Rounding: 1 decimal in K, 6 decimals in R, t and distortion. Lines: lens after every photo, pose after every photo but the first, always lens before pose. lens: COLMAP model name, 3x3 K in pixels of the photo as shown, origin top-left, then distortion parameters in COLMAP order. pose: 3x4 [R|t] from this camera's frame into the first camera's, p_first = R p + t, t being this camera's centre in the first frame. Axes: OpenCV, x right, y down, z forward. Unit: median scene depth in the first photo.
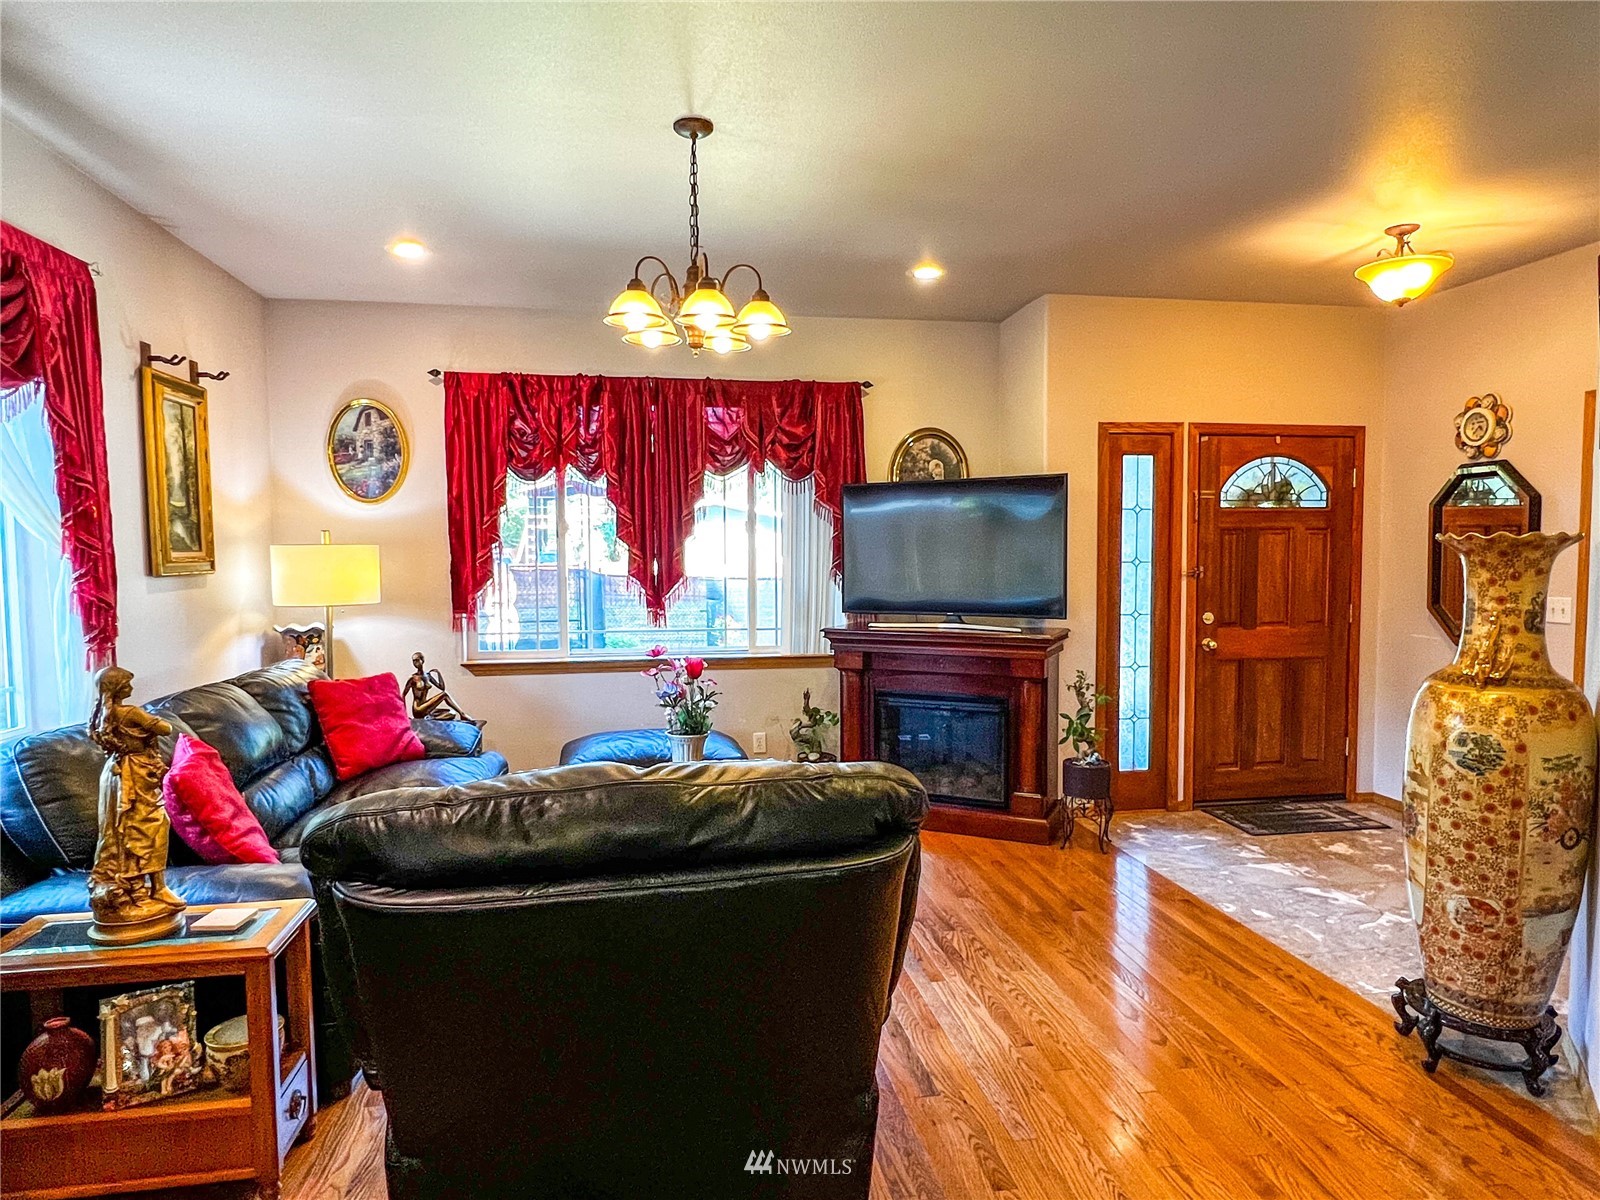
lens RADIAL K [[955.1, 0, 789.8], [0, 955.1, 609.5], [0, 0, 1]] dist [-0.005793, -0.002067]
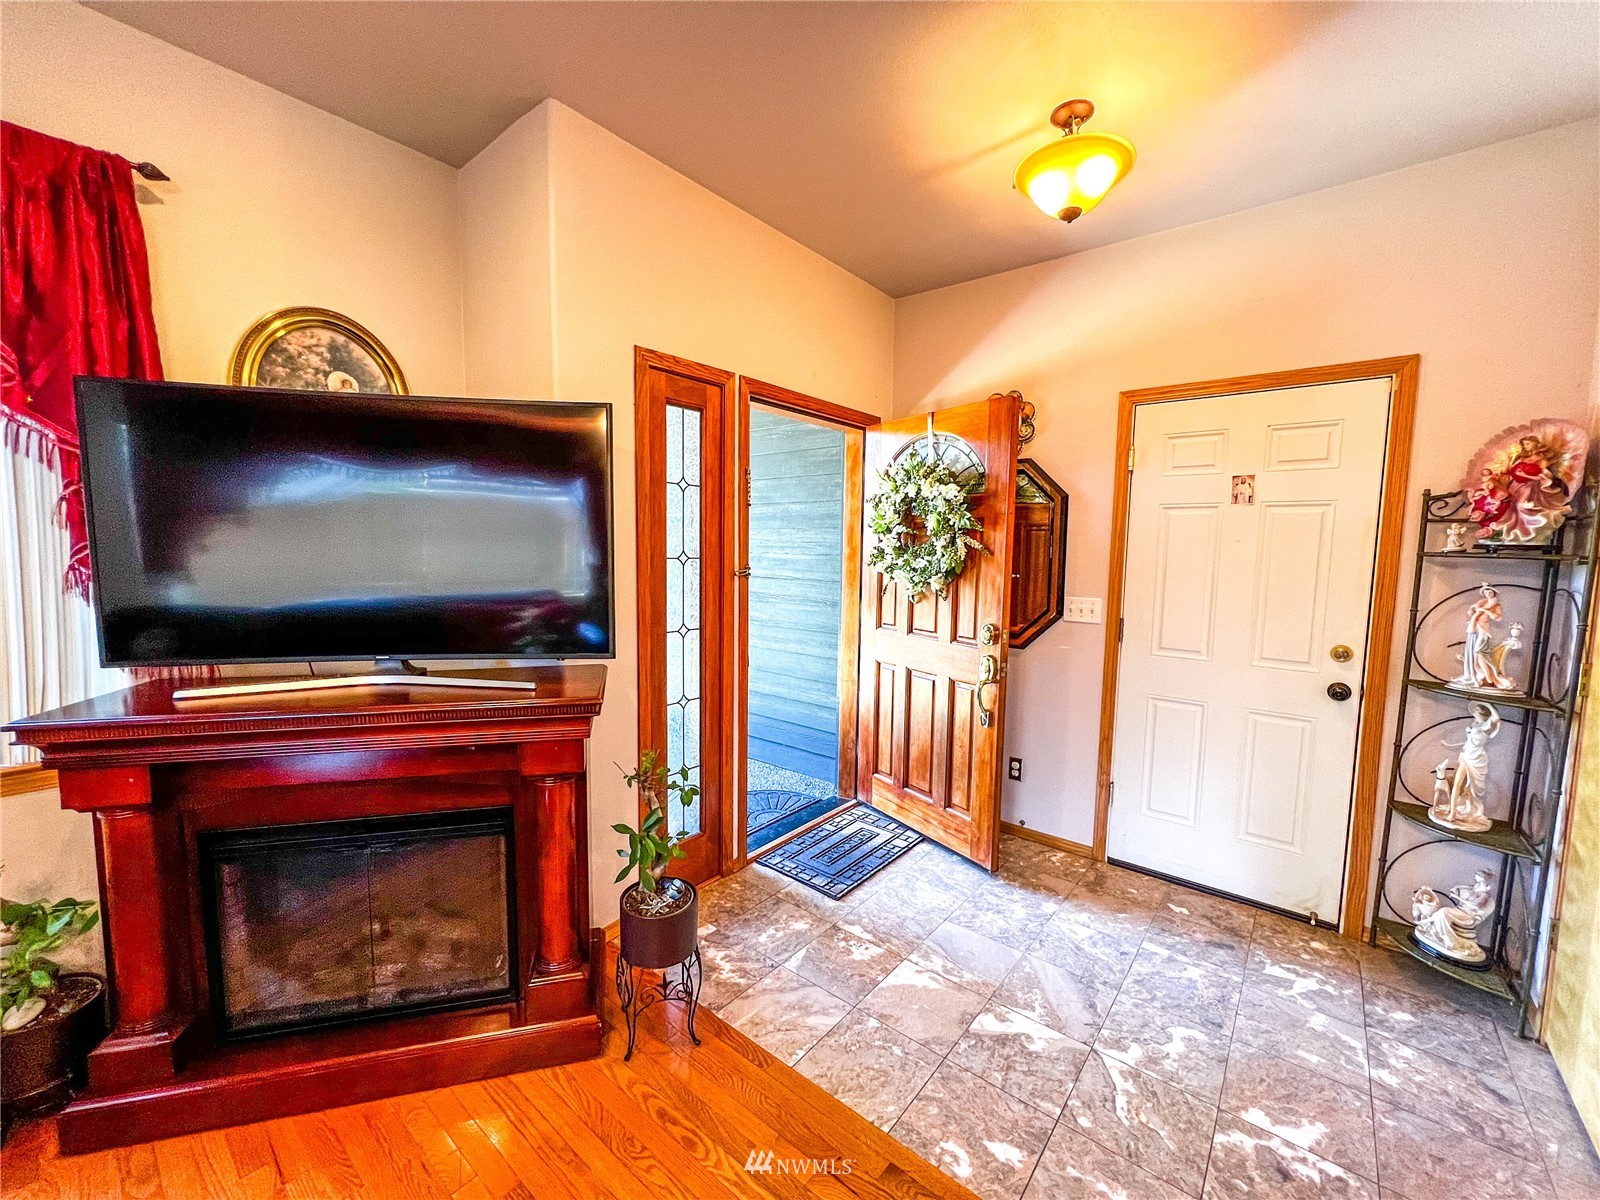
lens RADIAL K [[638.8, 0, 797.8], [0, 638.8, 604.1], [0, 0, 1]] dist [-0.003777, 0.000906]
pose [[0.747294, -0.044057, 0.663031, 0.106861], [0.019591, 0.998827, 0.044289, -0.035135], [-0.664204, -0.020107, 0.747281, 0.583560]]
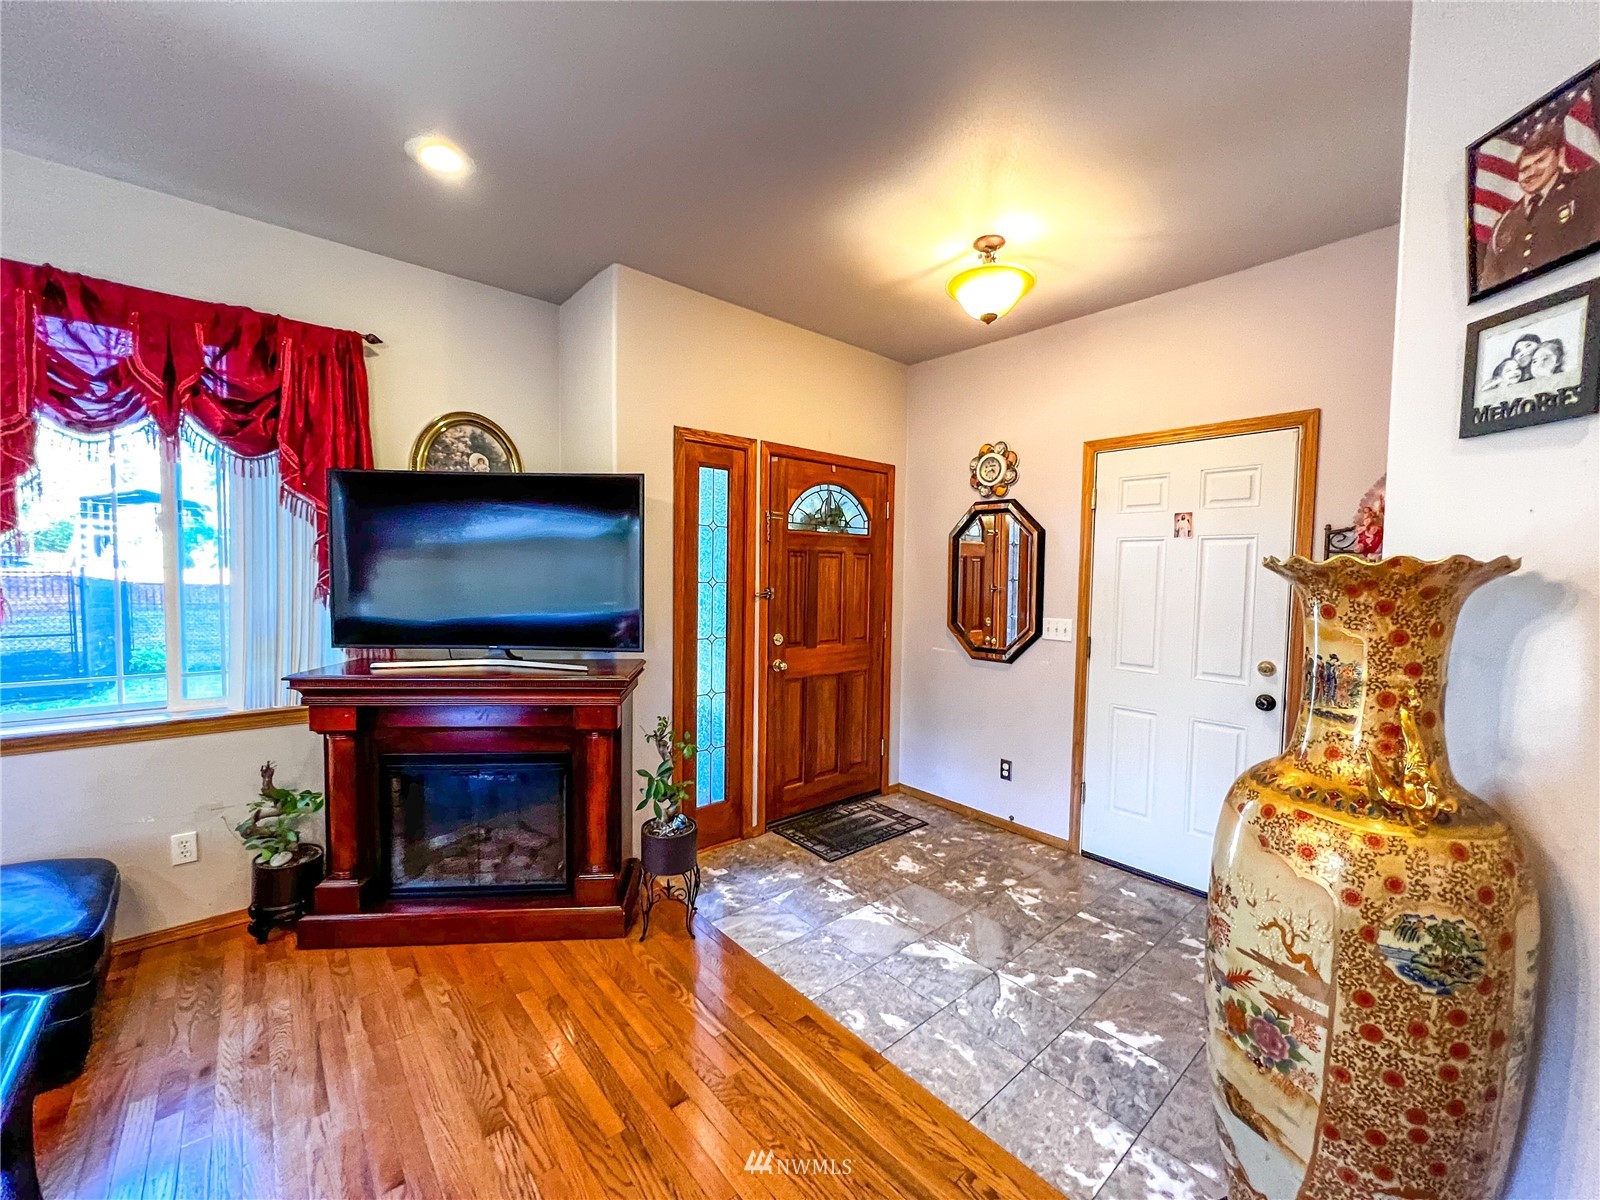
lens RADIAL K [[638.8, 0, 797.1], [0, 638.8, 603.8], [0, 0, 1]] dist [-0.003777, 0.000906]
pose [[0.848879, -0.006061, 0.528552, 0.102991], [0.009277, 0.999951, -0.003433, -0.026156], [-0.528506, 0.007817, 0.848894, 0.426062]]
